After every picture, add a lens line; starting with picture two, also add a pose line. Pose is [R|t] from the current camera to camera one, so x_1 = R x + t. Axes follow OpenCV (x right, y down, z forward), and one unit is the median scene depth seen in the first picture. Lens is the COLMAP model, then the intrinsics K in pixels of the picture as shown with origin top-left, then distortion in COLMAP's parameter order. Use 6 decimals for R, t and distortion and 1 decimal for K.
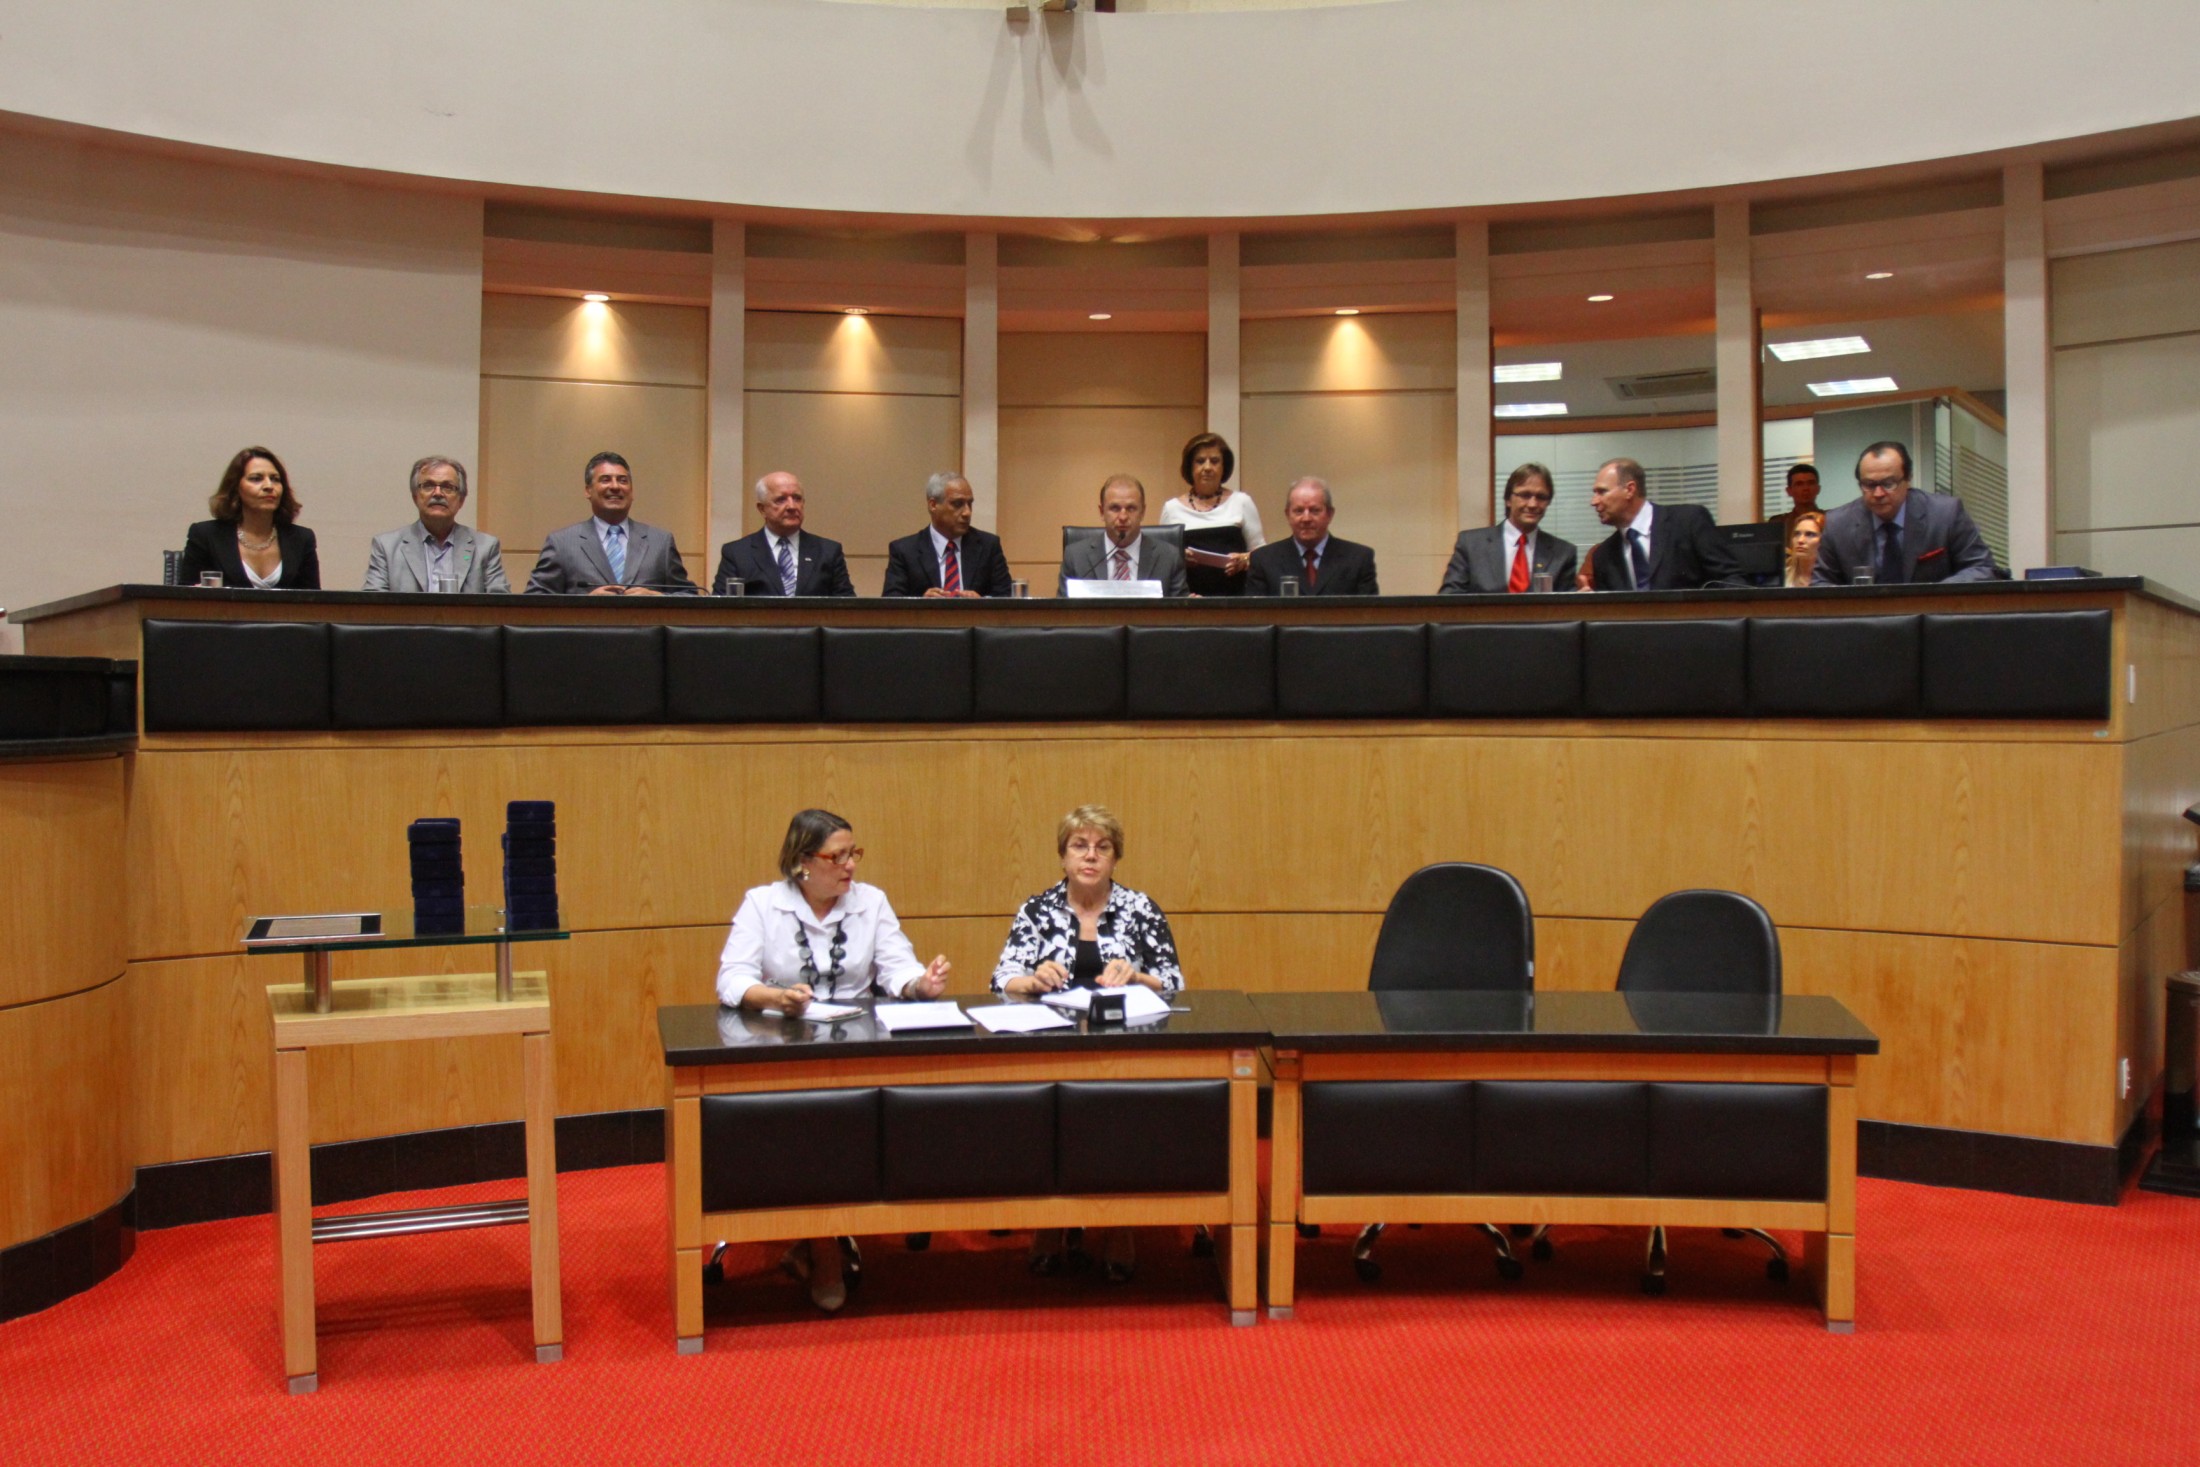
lens RADIAL K [[1719.0, 0, 1100.0], [0, 1719.0, 733.5], [0, 0, 1]] dist [-0.084228, 0.038808]
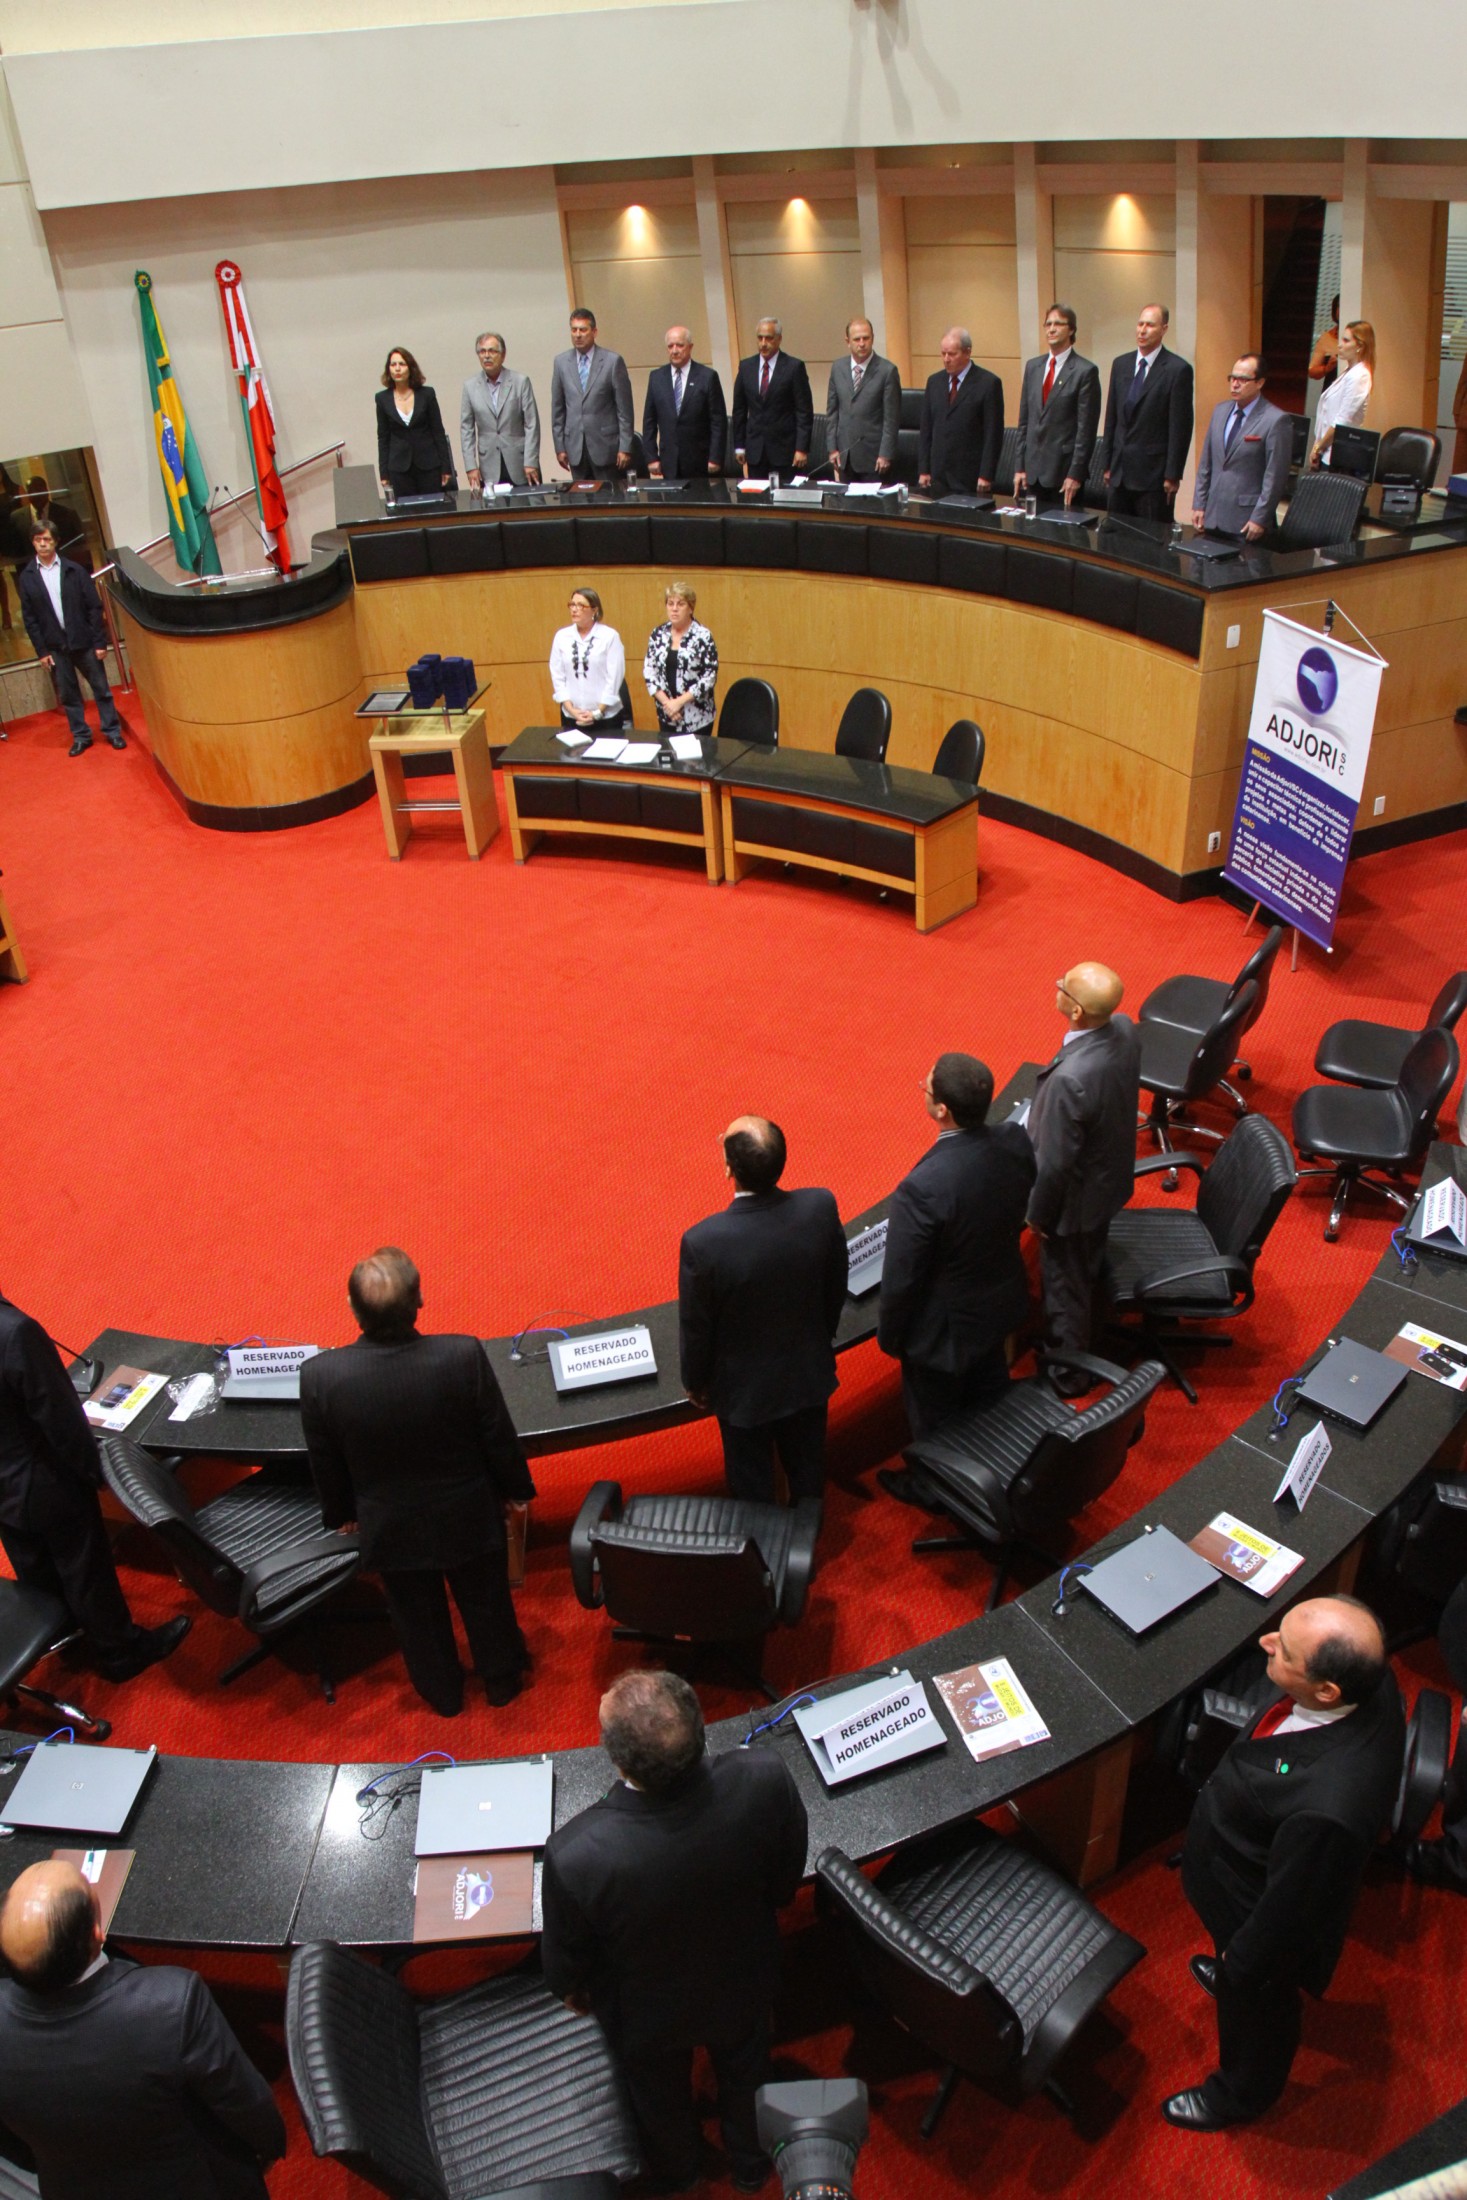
lens RADIAL K [[1630.3, 0, 733.5], [0, 1630.3, 1100.0], [0, 0, 1]] dist [-0.083631, 0.053584]
pose [[0.876626, 0.220307, -0.427775, 0.855955], [0.041423, 0.851173, 0.523248, -0.453276], [0.479386, -0.476413, 0.737035, -0.641168]]
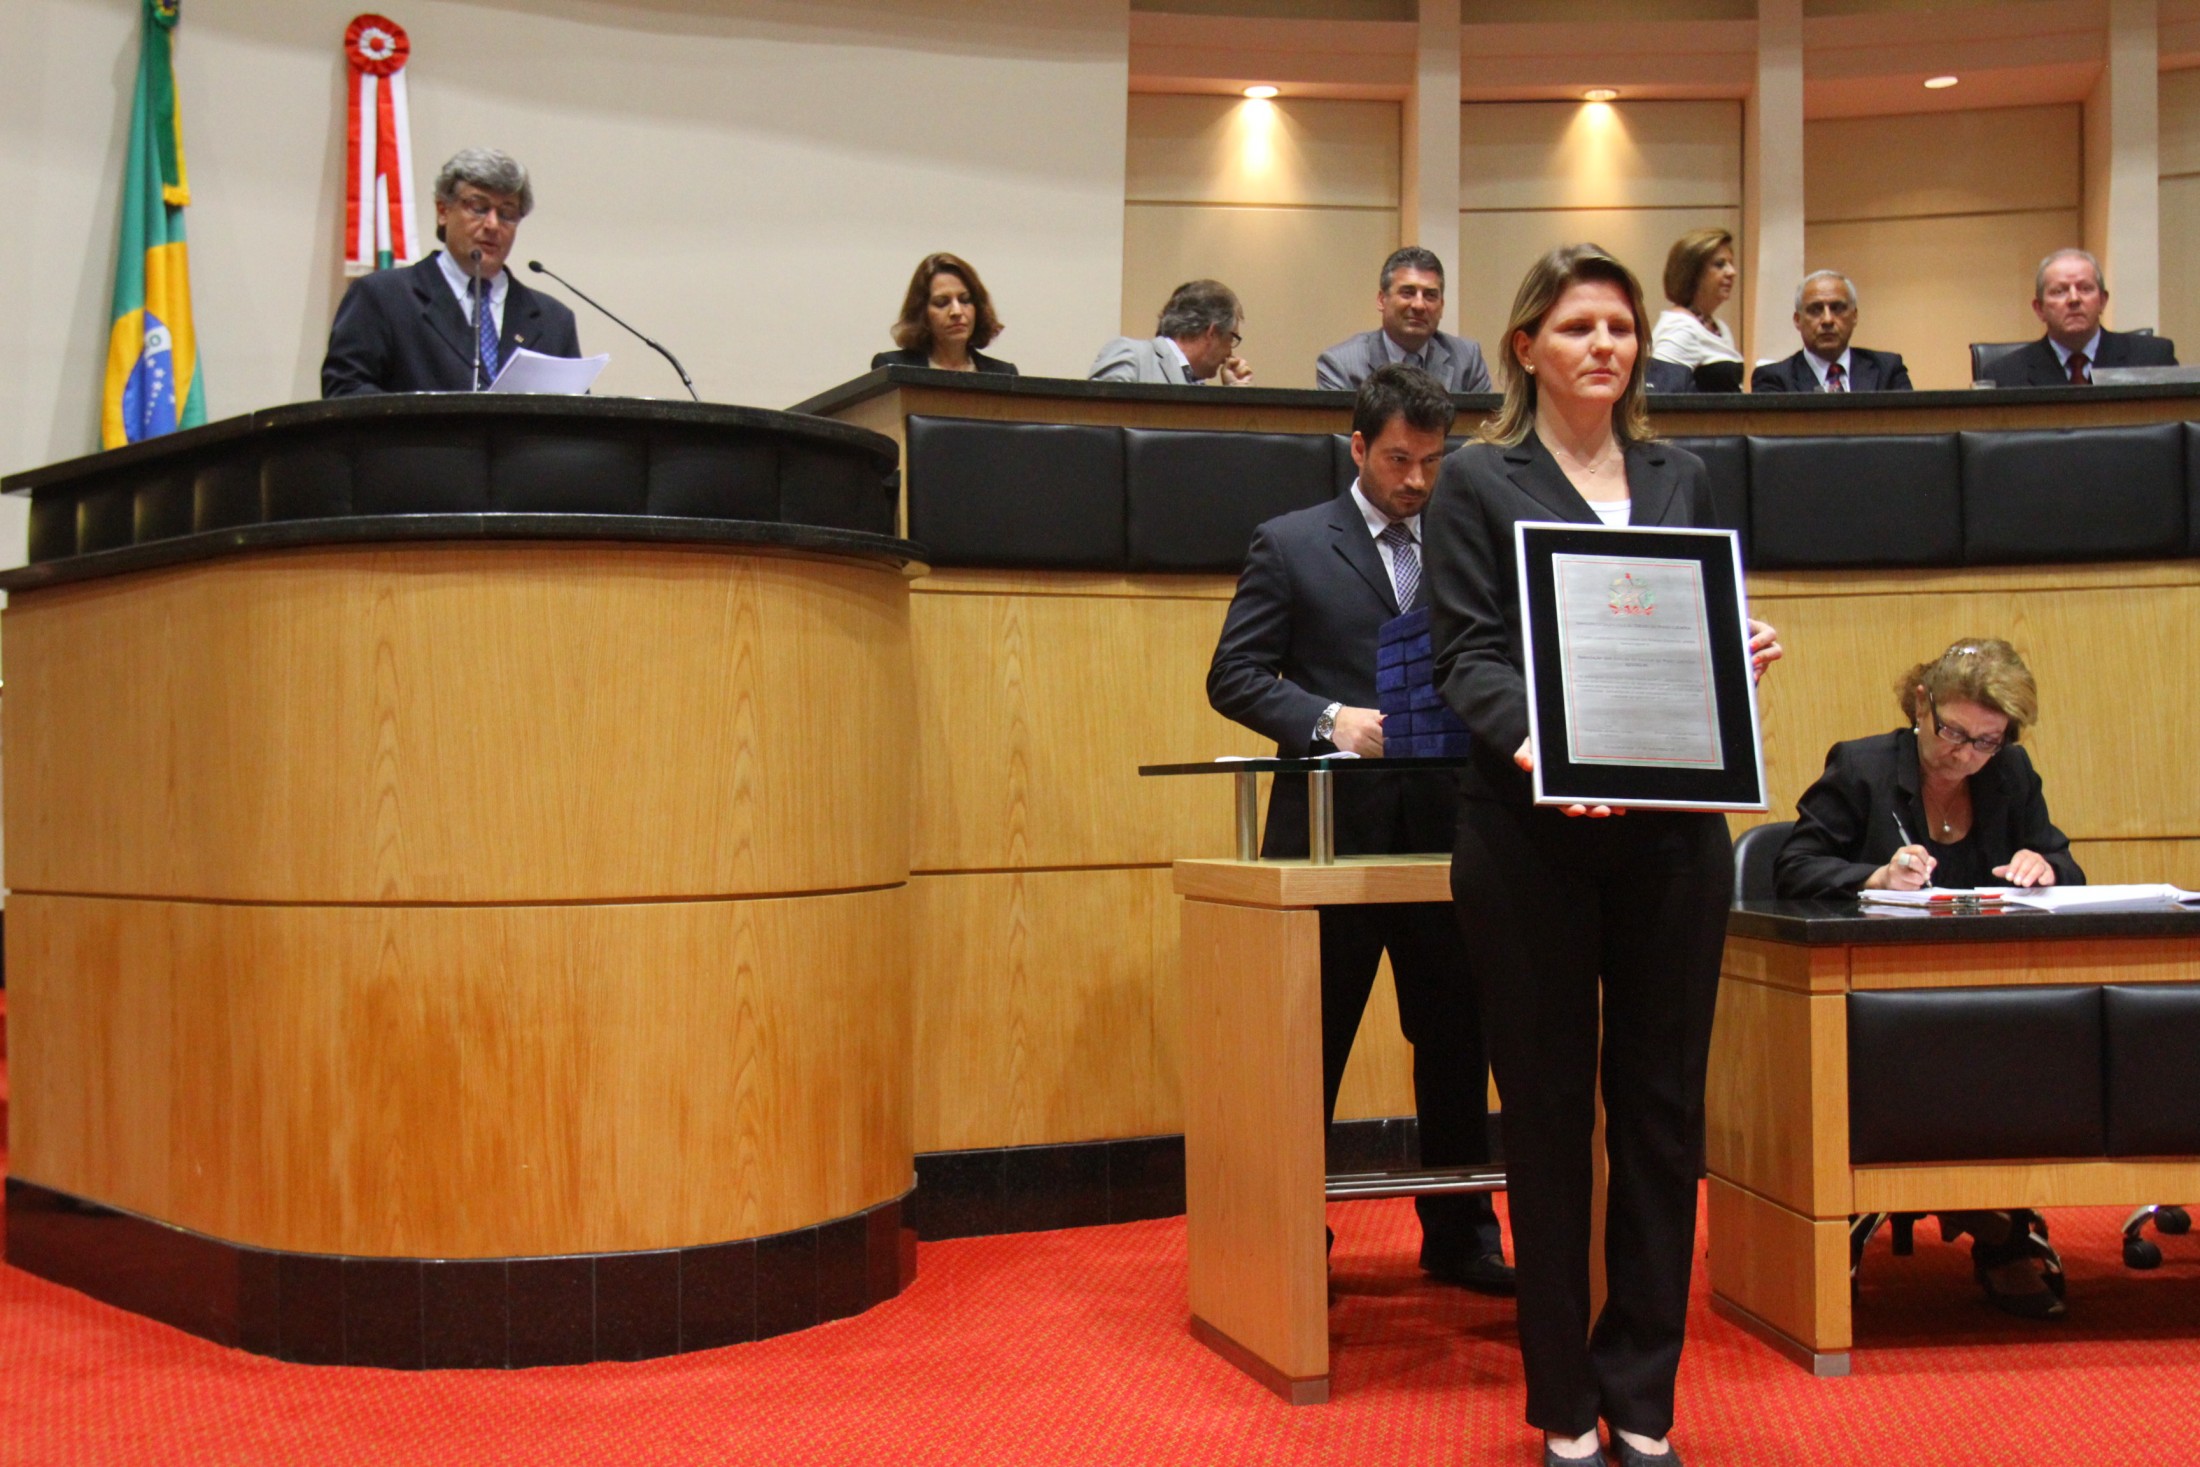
lens RADIAL K [[2267.3, 0, 1100.0], [0, 2267.3, 733.5], [0, 0, 1]] dist [-0.068400, 0.044315]
pose [[0.977055, -0.021956, -0.211854, -0.225825], [0.012739, 0.998916, -0.044774, 0.098382], [0.212608, 0.041048, 0.976275, 0.032195]]
